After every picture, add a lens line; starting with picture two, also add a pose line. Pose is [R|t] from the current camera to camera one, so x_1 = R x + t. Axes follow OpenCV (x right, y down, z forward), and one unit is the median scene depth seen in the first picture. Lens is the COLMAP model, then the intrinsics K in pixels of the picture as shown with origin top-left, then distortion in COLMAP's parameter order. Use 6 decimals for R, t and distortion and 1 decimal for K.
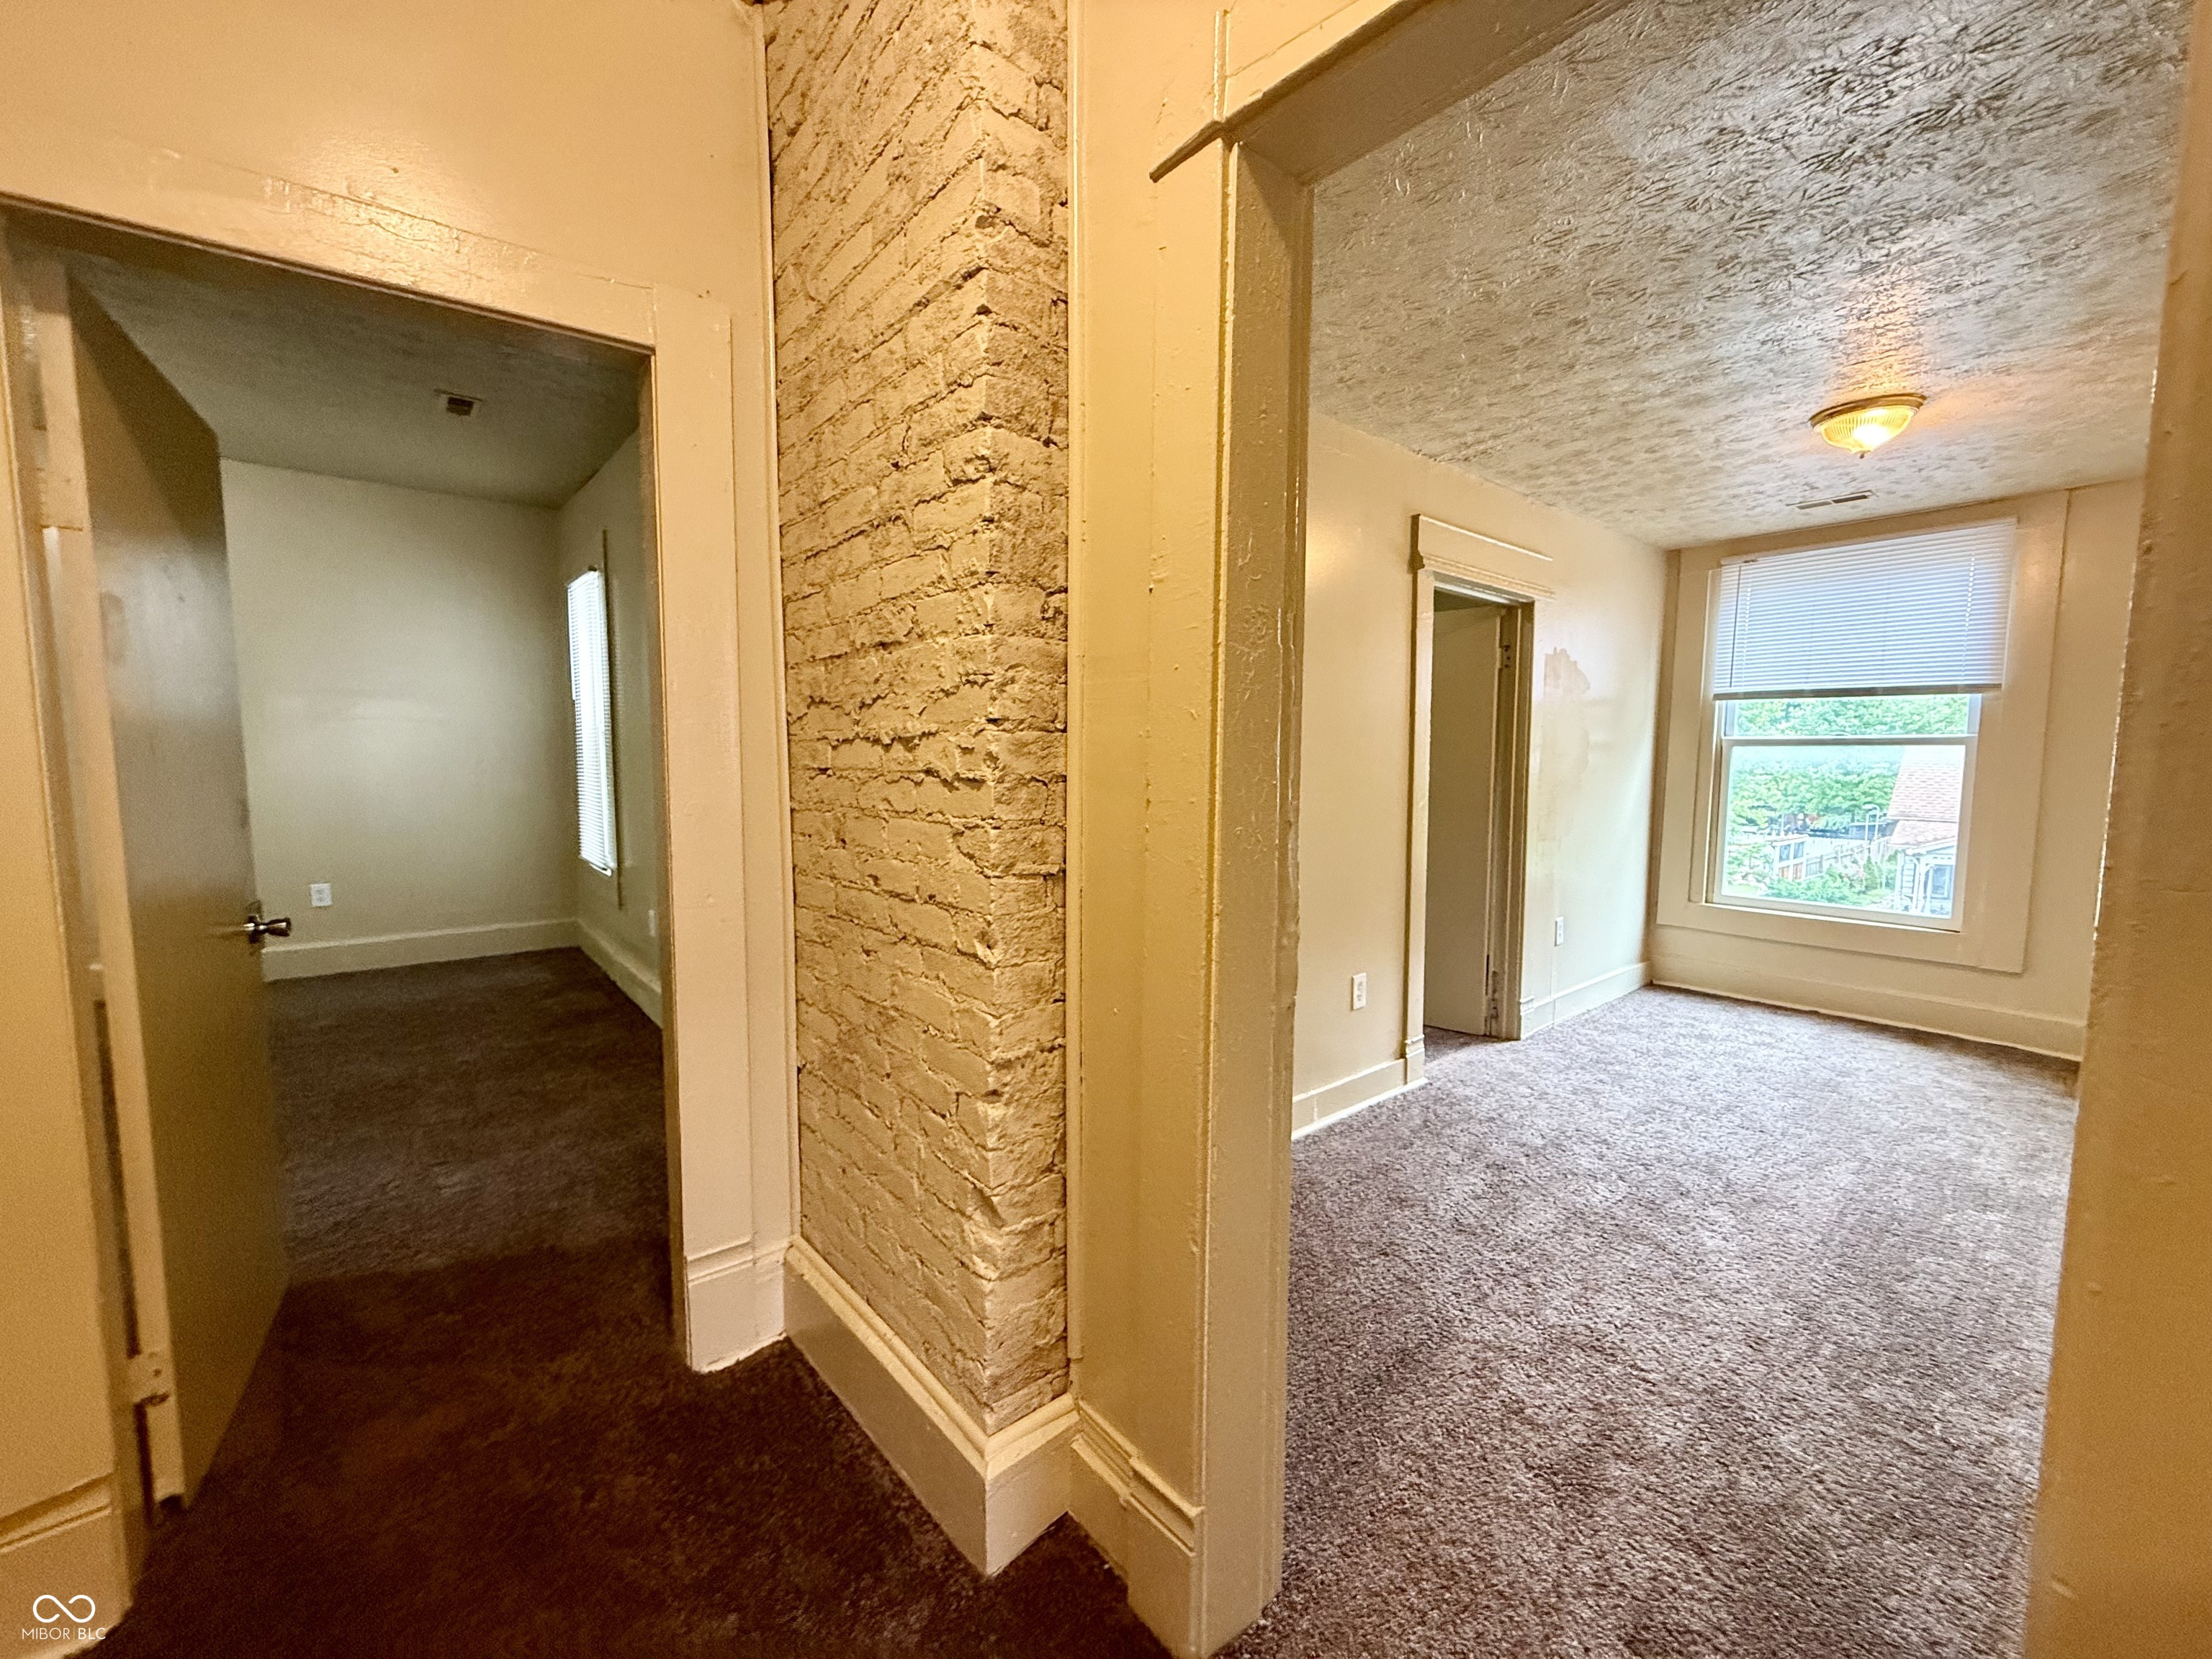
lens RADIAL K [[878.4, 0, 1103.9], [0, 878.4, 830.2], [0, 0, 1]] dist [-0.000402, 0.000106]
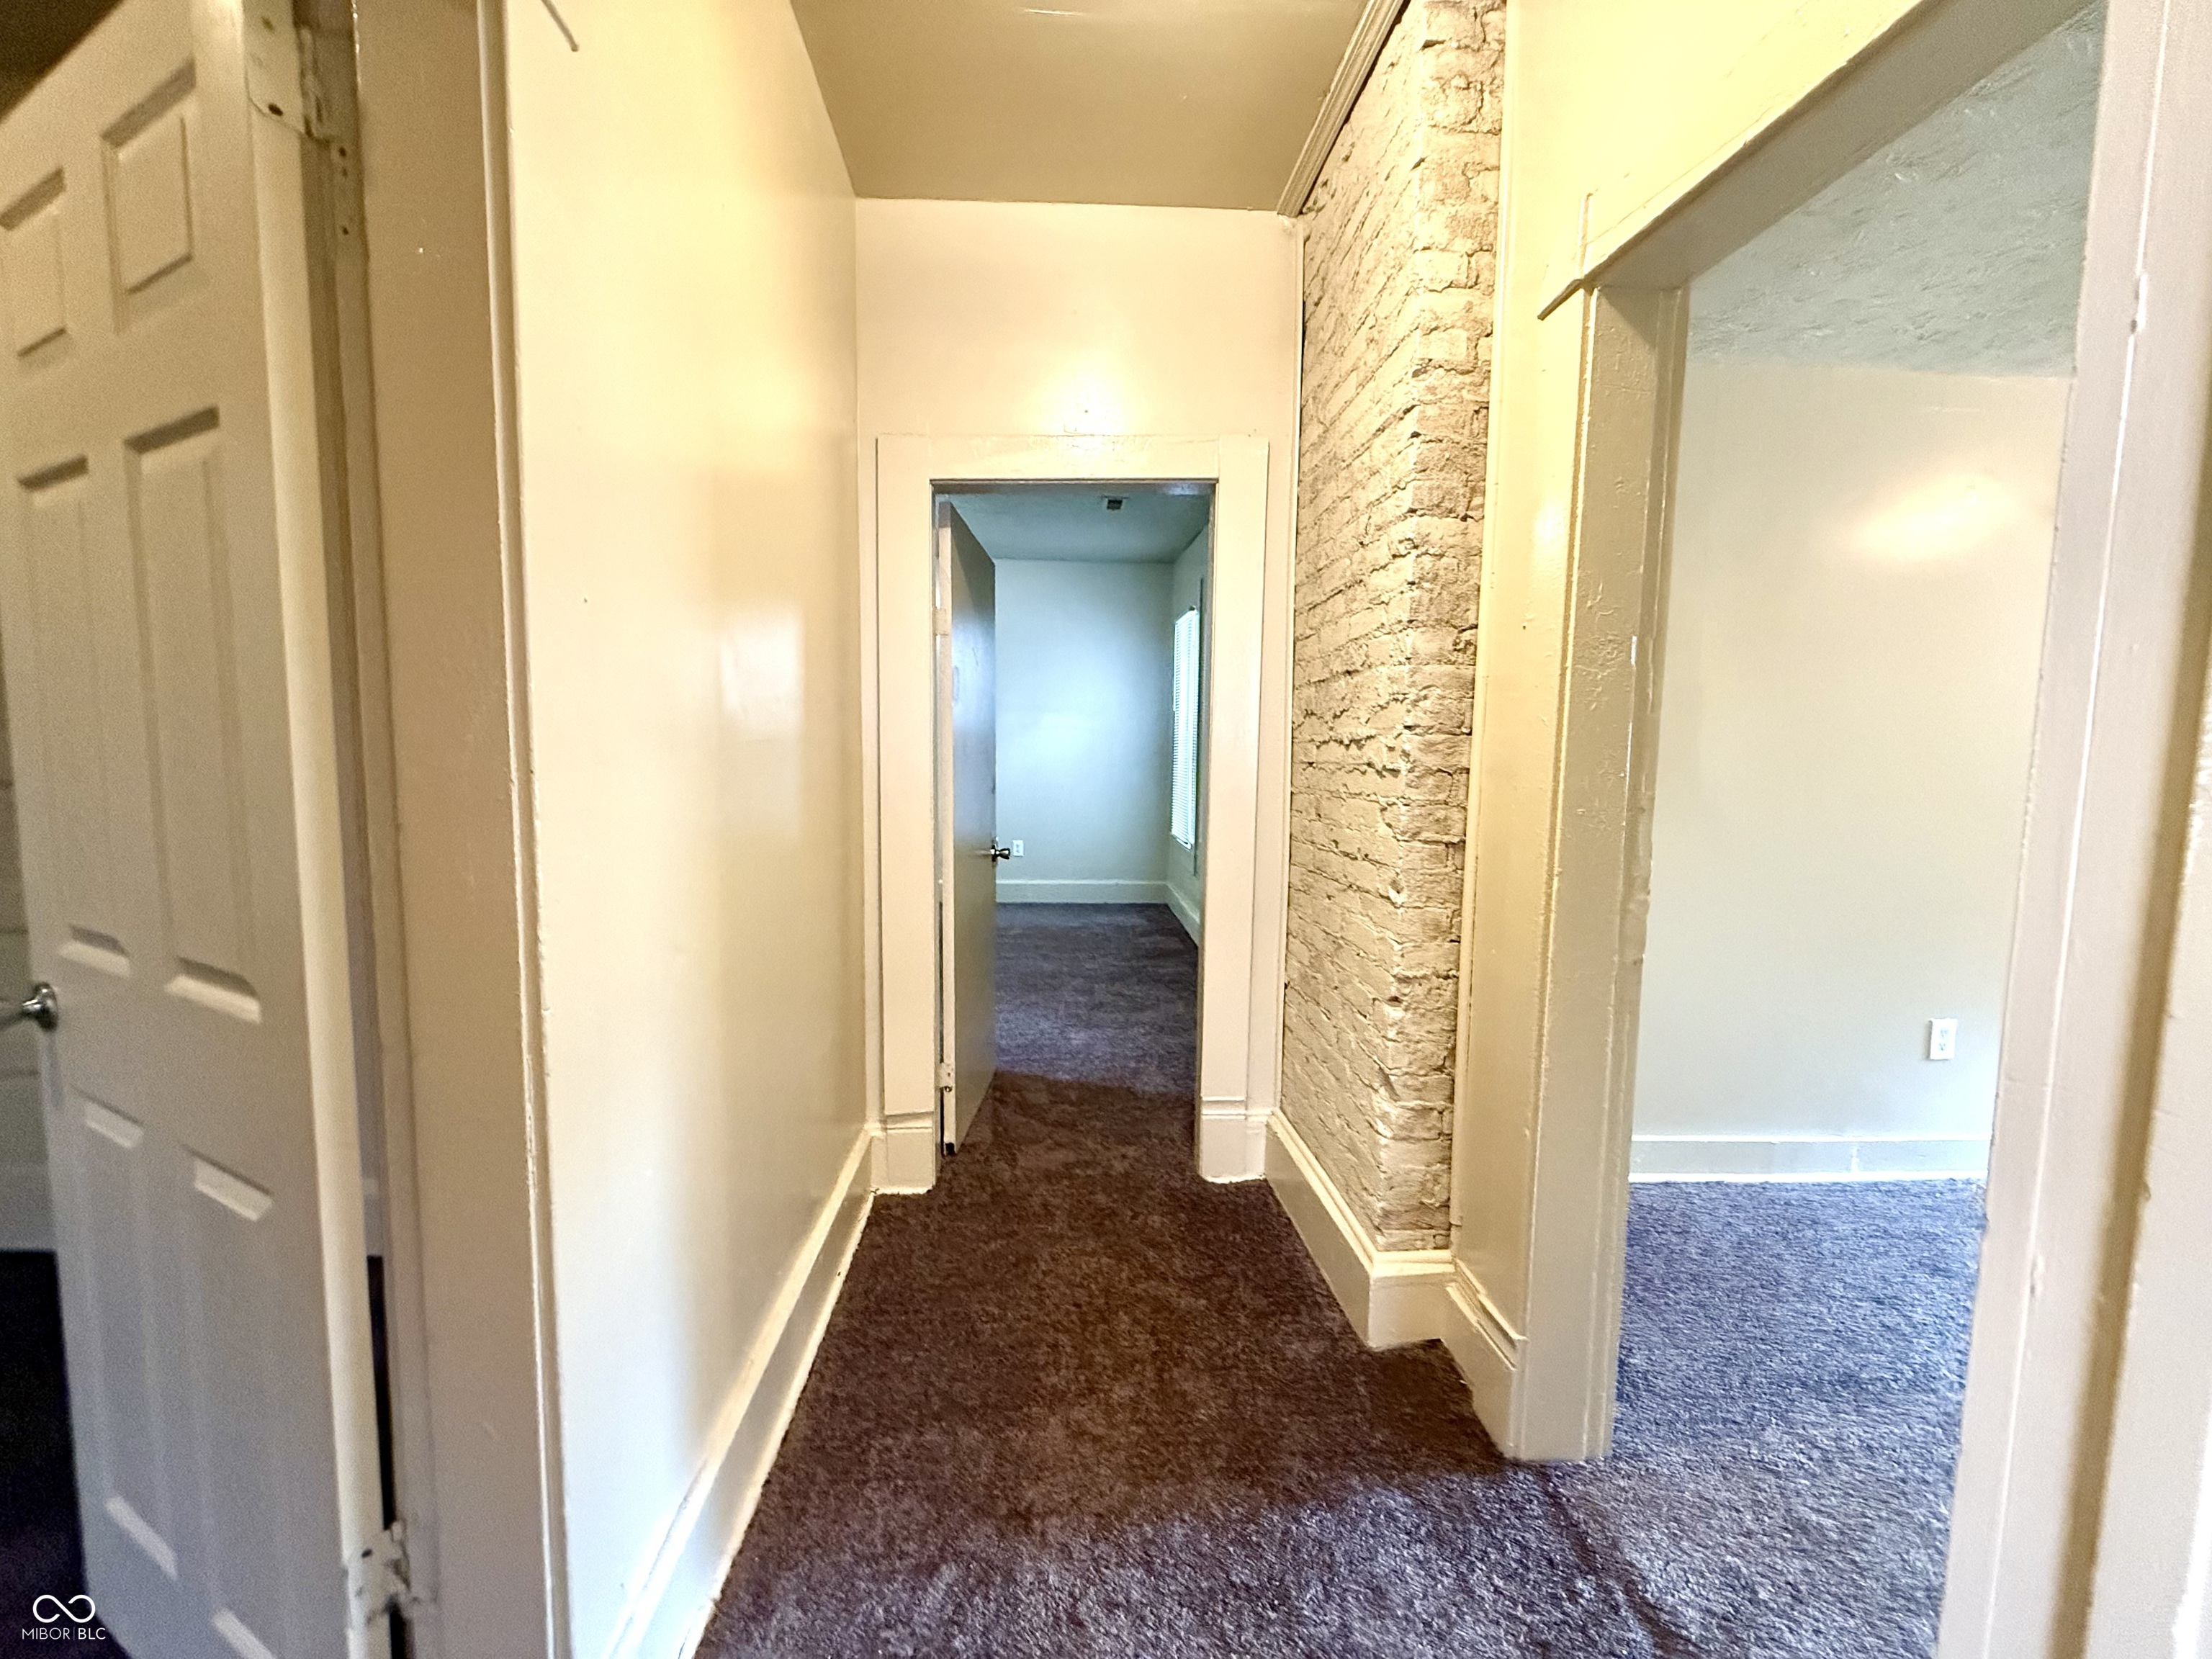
lens RADIAL K [[878.4, 0, 1103.9], [0, 878.4, 830.2], [0, 0, 1]] dist [-0.000402, 0.000106]
pose [[0.808657, 0.058130, -0.585402, 0.238092], [-0.059717, 0.998077, 0.016616, 0.033153], [0.585242, 0.021522, 0.810573, -0.308989]]
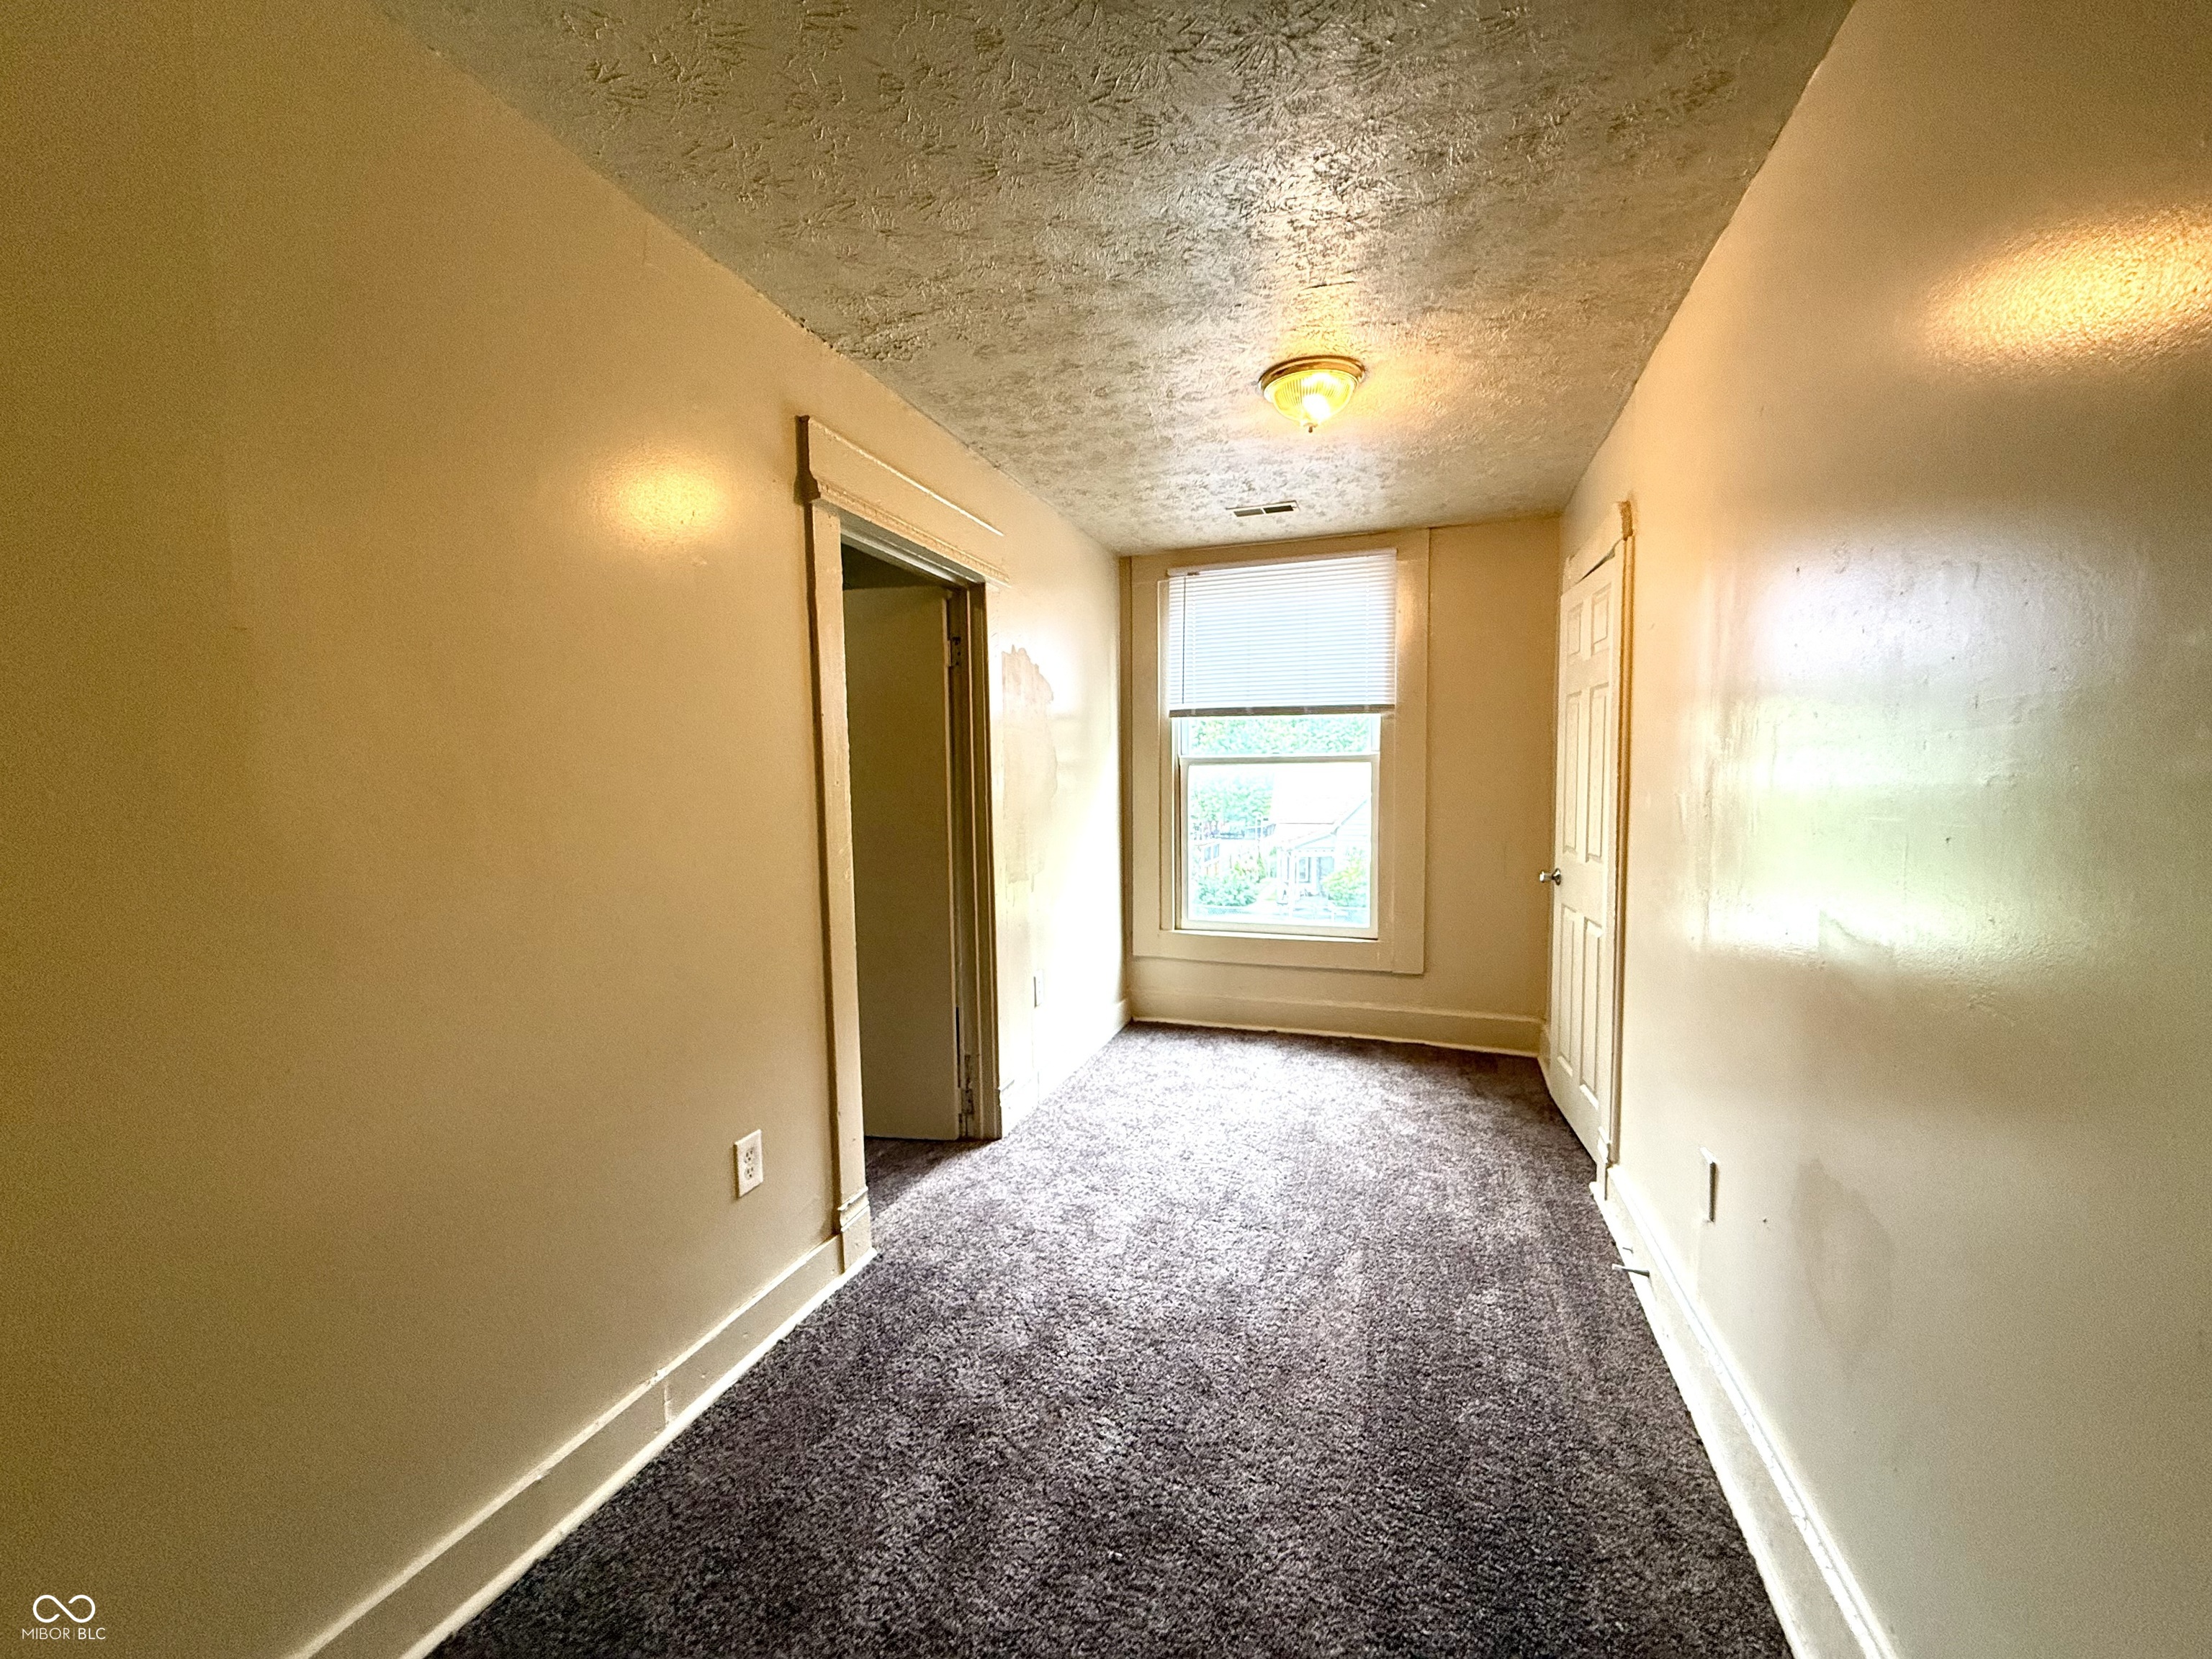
lens RADIAL K [[878.4, 0, 1103.9], [0, 878.4, 830.2], [0, 0, 1]] dist [-0.000402, 0.000106]
pose [[0.852458, -0.044509, 0.520898, 0.375860], [0.058741, 0.998214, -0.010838, -0.056020], [-0.519486, 0.039837, 0.853550, 0.654495]]
